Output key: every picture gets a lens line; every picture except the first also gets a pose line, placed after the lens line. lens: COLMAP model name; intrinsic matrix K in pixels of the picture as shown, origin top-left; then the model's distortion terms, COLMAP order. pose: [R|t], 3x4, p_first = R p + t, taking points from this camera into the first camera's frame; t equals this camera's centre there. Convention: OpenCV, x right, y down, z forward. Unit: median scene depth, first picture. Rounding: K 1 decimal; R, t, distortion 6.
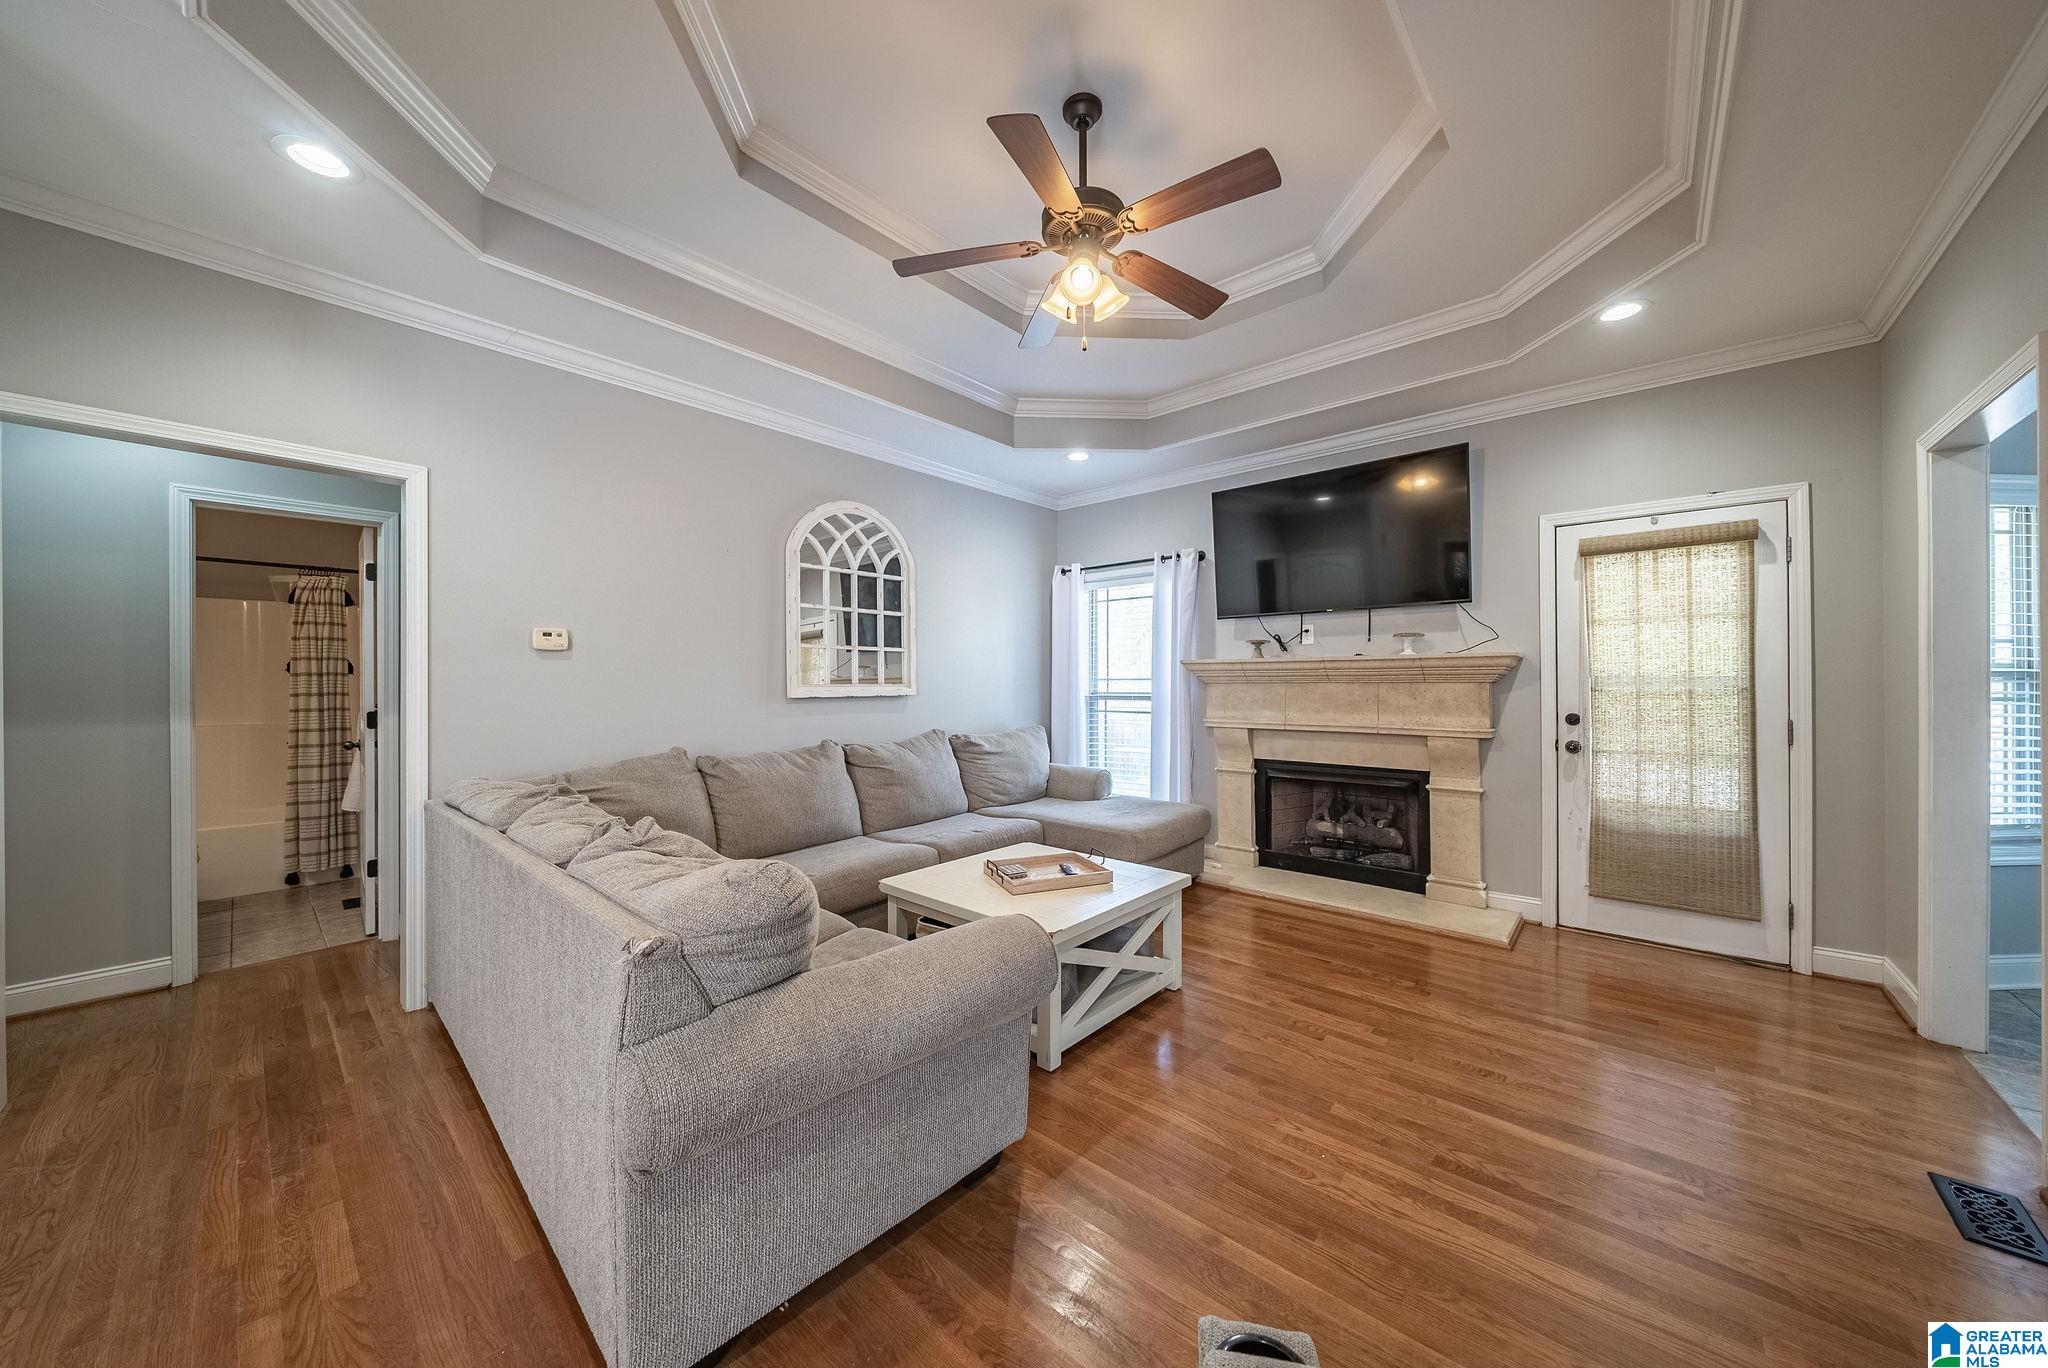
lens RADIAL K [[700.7, 0, 1021.7], [0, 700.7, 681.9], [0, 0, 1]] dist [0.000629, -0.000215]
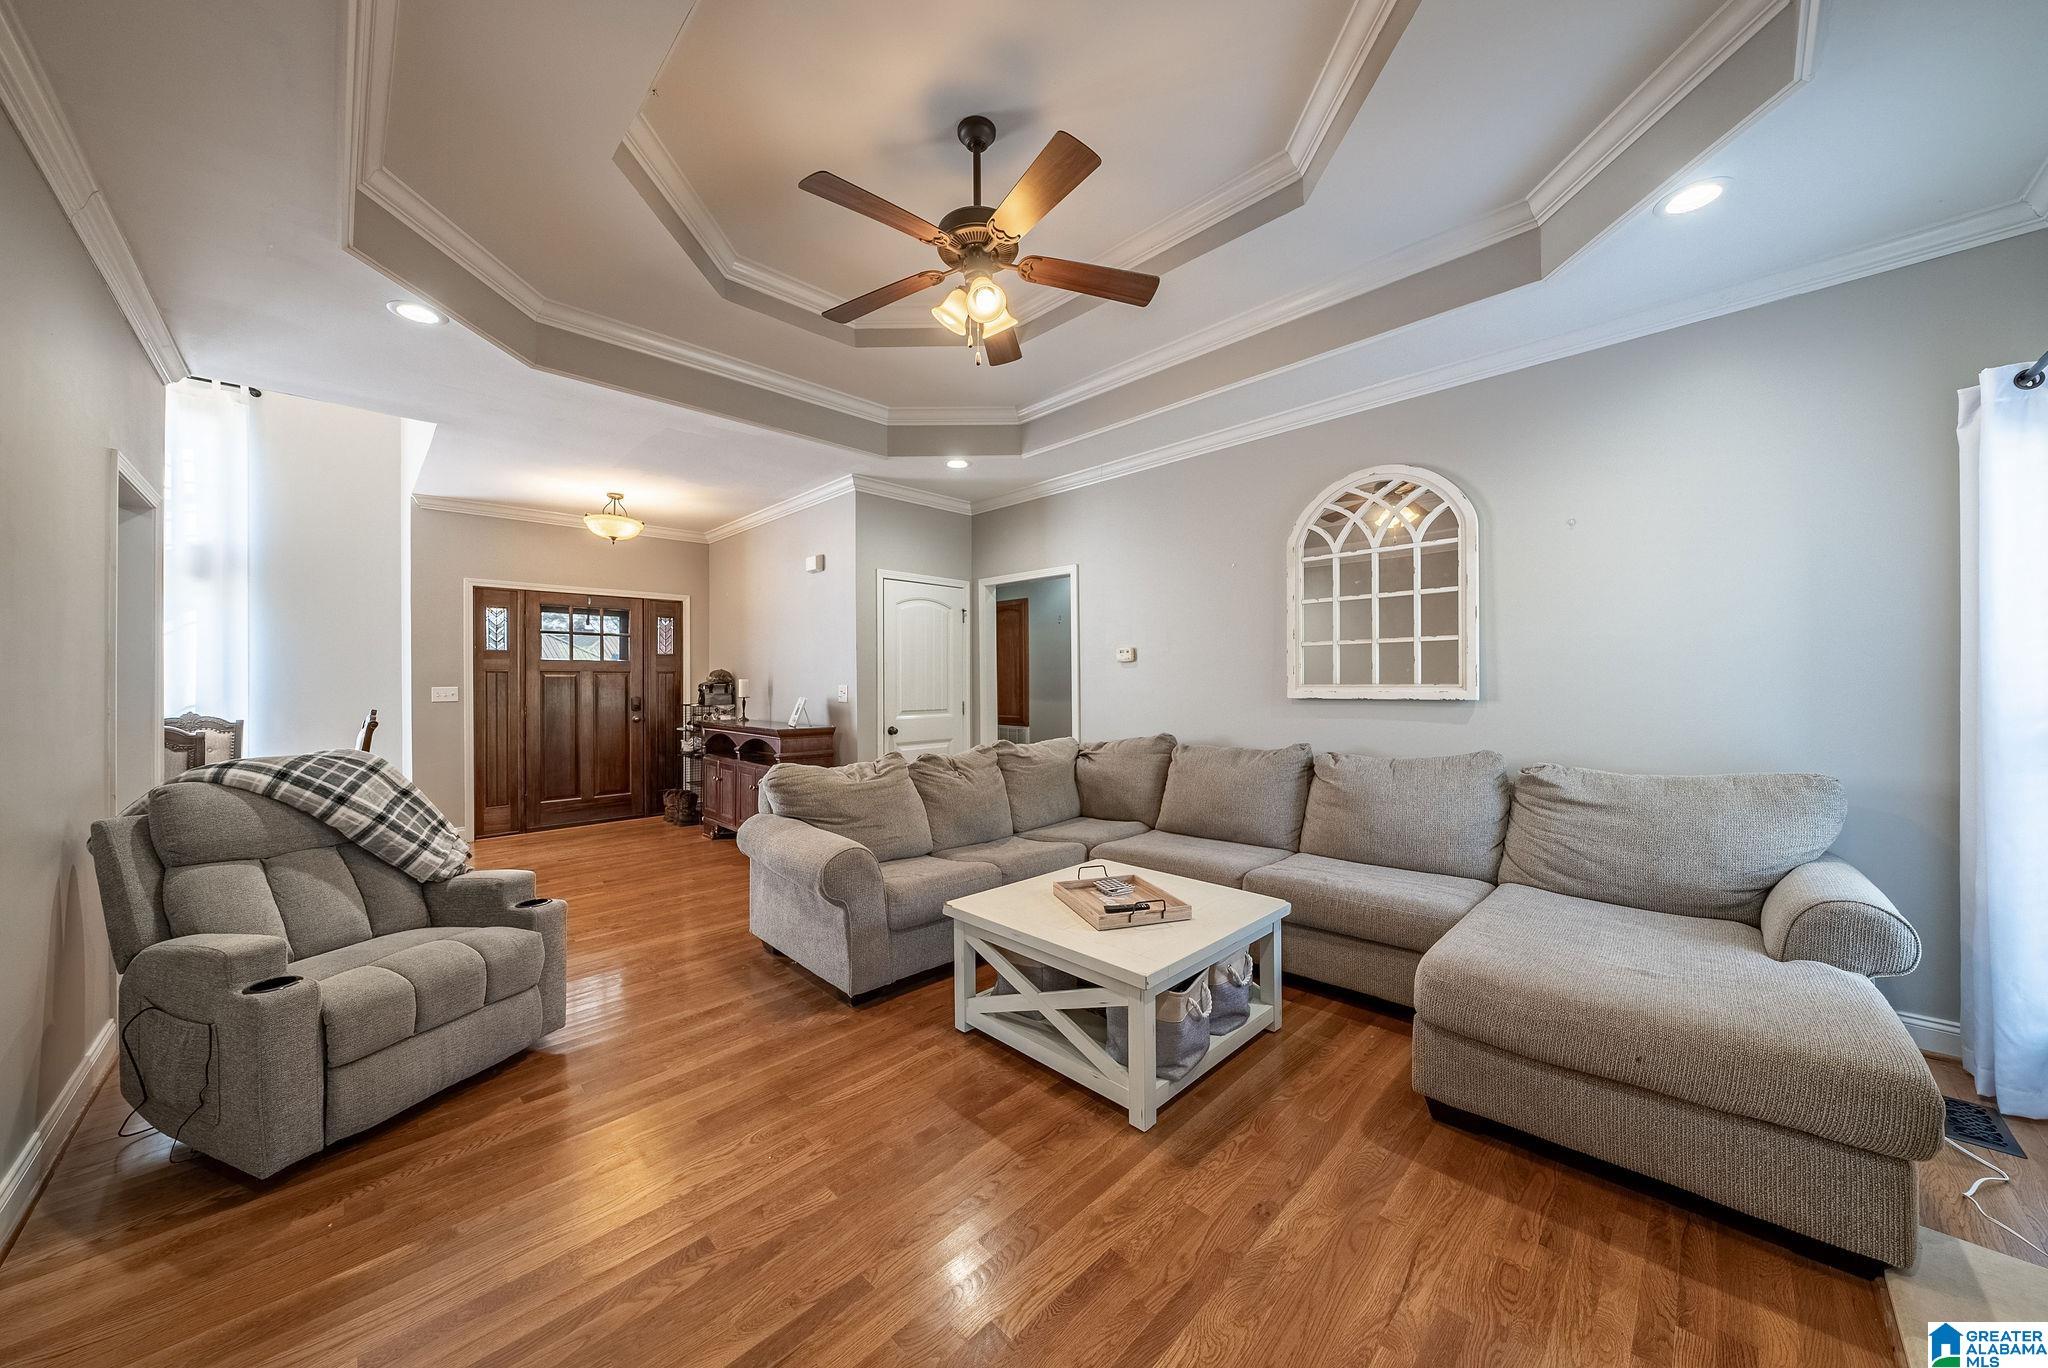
lens RADIAL K [[700.7, 0, 1021.7], [0, 700.7, 681.9], [0, 0, 1]] dist [0.000629, -0.000215]
pose [[-0.064981, 0.000856, -0.997886, 0.654344], [0.008208, 0.999966, 0.000323, -0.003383], [0.997853, -0.008169, -0.064986, 0.662792]]
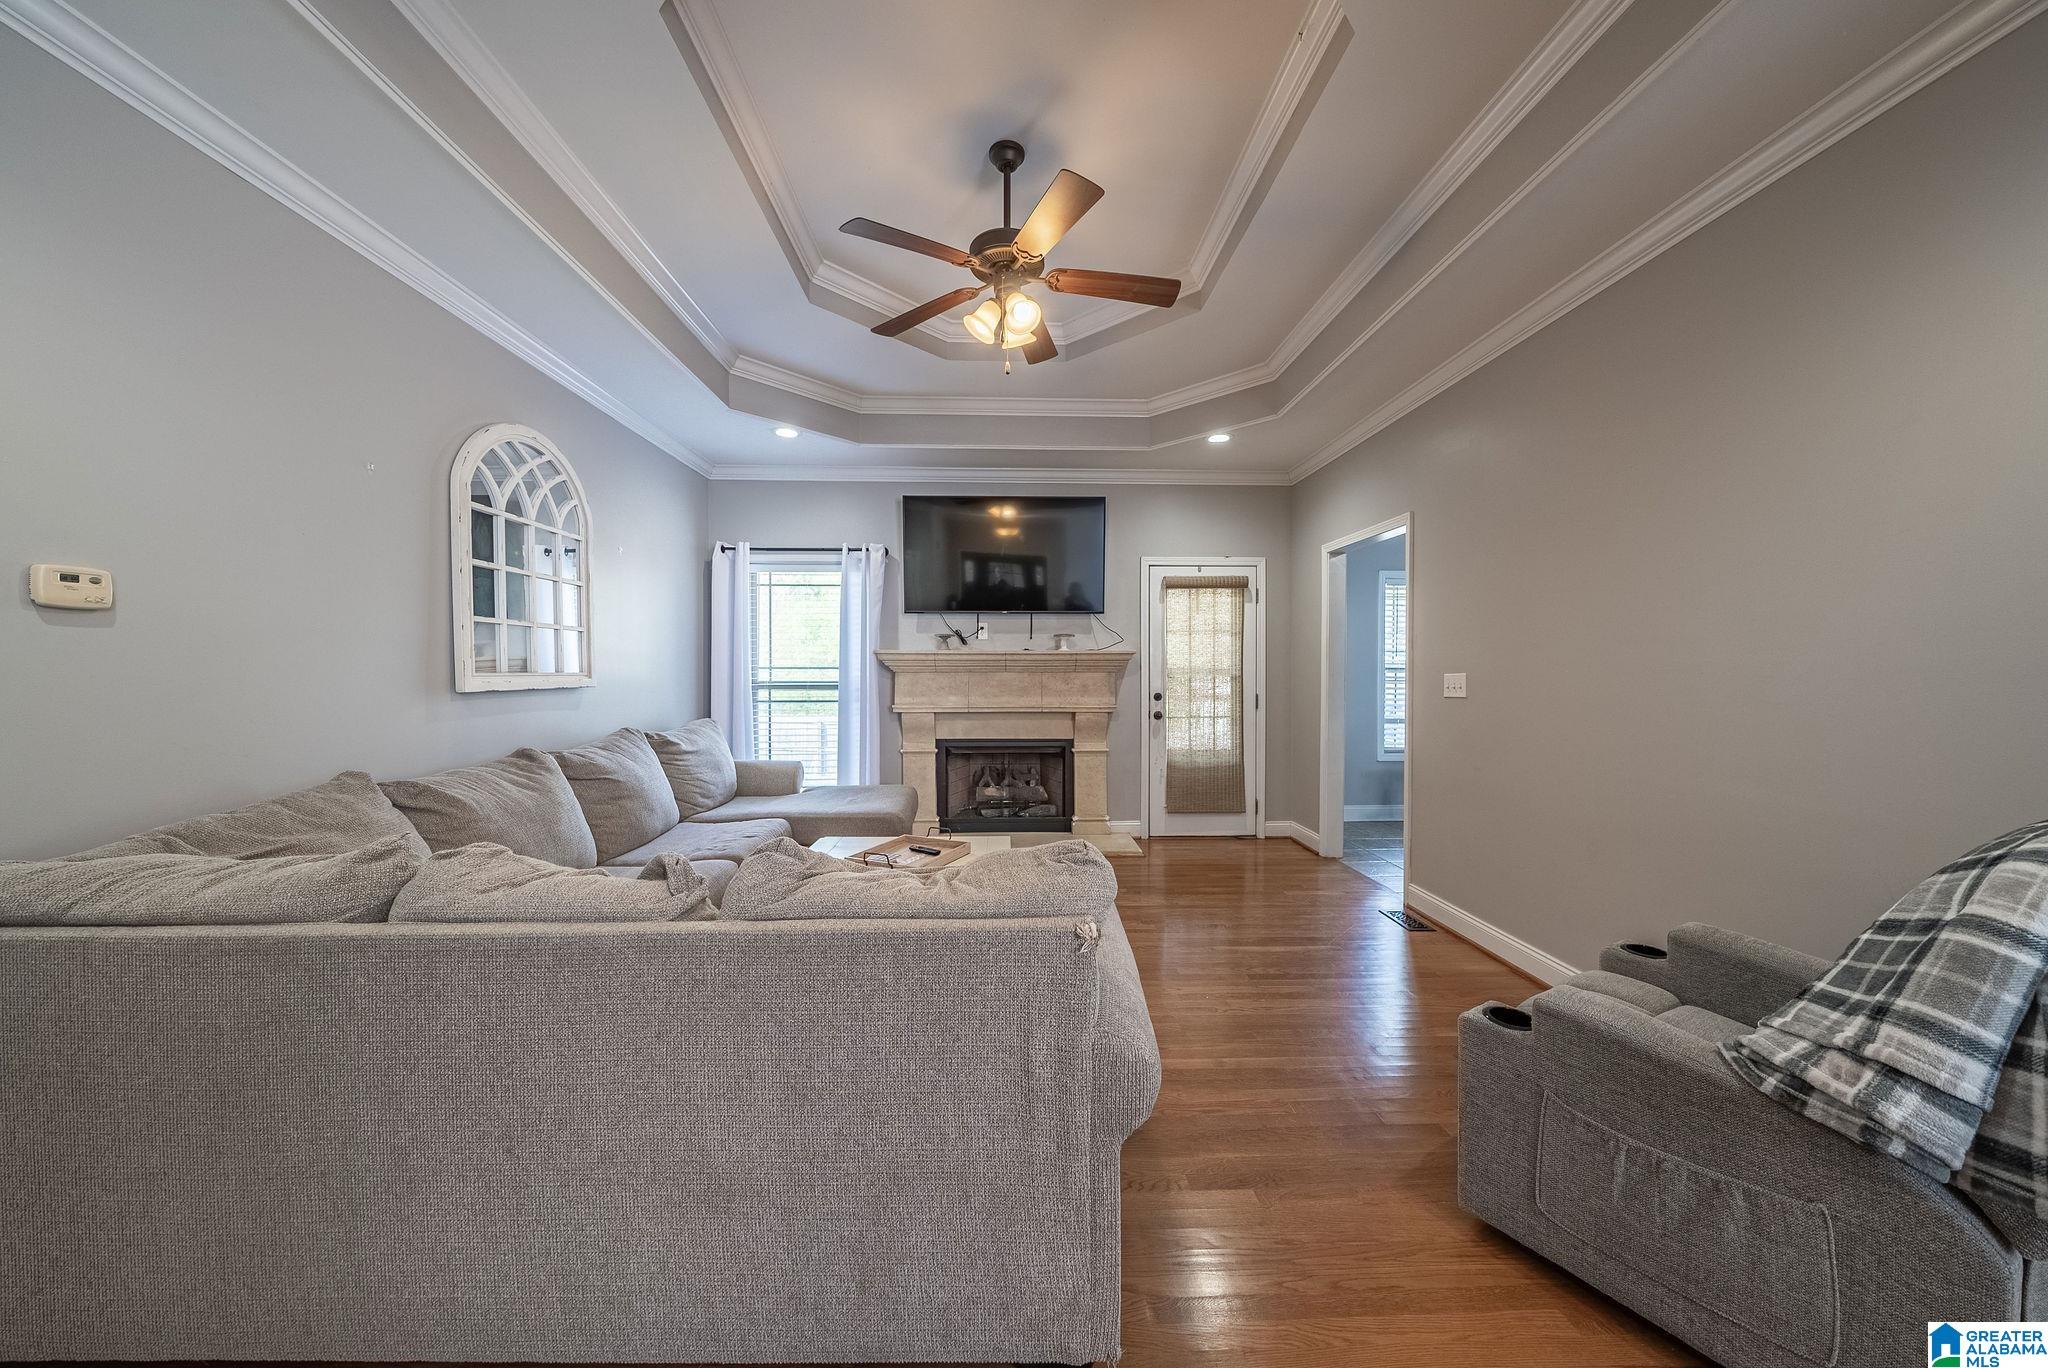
lens RADIAL K [[707.5, 0, 1019.1], [0, 707.5, 681.1], [0, 0, 1]] dist [0.011120, -0.000043]
pose [[0.729191, -0.007602, 0.684268, -0.398403], [-0.002803, 0.999897, 0.014095, -0.000223], [-0.684304, -0.012196, 0.729095, 0.092983]]
